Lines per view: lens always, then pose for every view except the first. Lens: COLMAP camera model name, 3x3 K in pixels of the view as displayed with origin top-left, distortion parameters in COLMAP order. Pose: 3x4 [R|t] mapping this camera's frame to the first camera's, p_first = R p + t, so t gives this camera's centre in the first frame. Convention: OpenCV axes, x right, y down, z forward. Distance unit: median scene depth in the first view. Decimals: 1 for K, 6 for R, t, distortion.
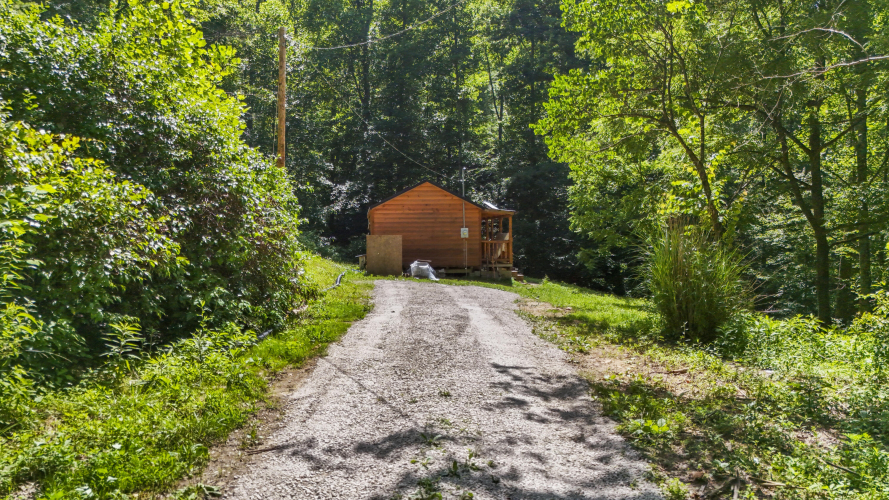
lens RADIAL K [[661.7, 0, 443.2], [0, 661.7, 248.4], [0, 0, 1]] dist [0.000590, 0.000230]
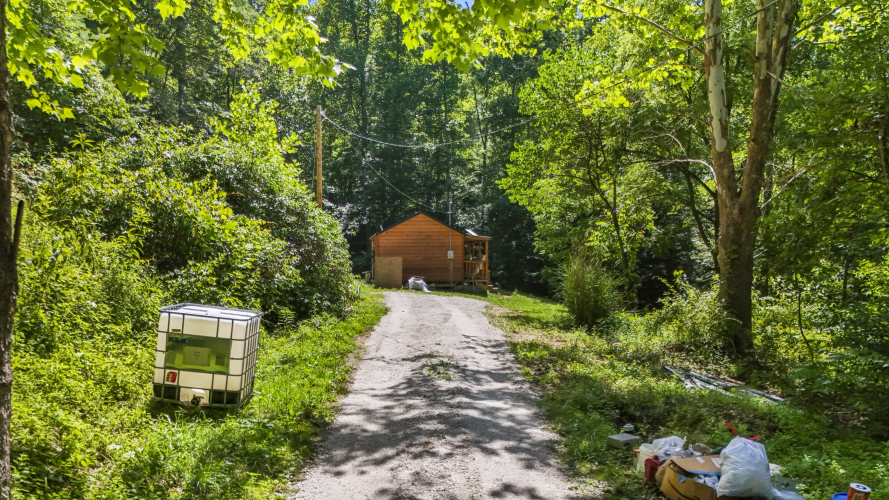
lens RADIAL K [[645.9, 0, 444.7], [0, 645.9, 188.2], [0, 0, 1]] dist [-0.001705, -0.000073]
pose [[0.999767, 0.008520, 0.019855, -0.005278], [-0.006203, 0.993464, -0.113973, -0.010341], [-0.020696, 0.113824, 0.993285, -0.281906]]
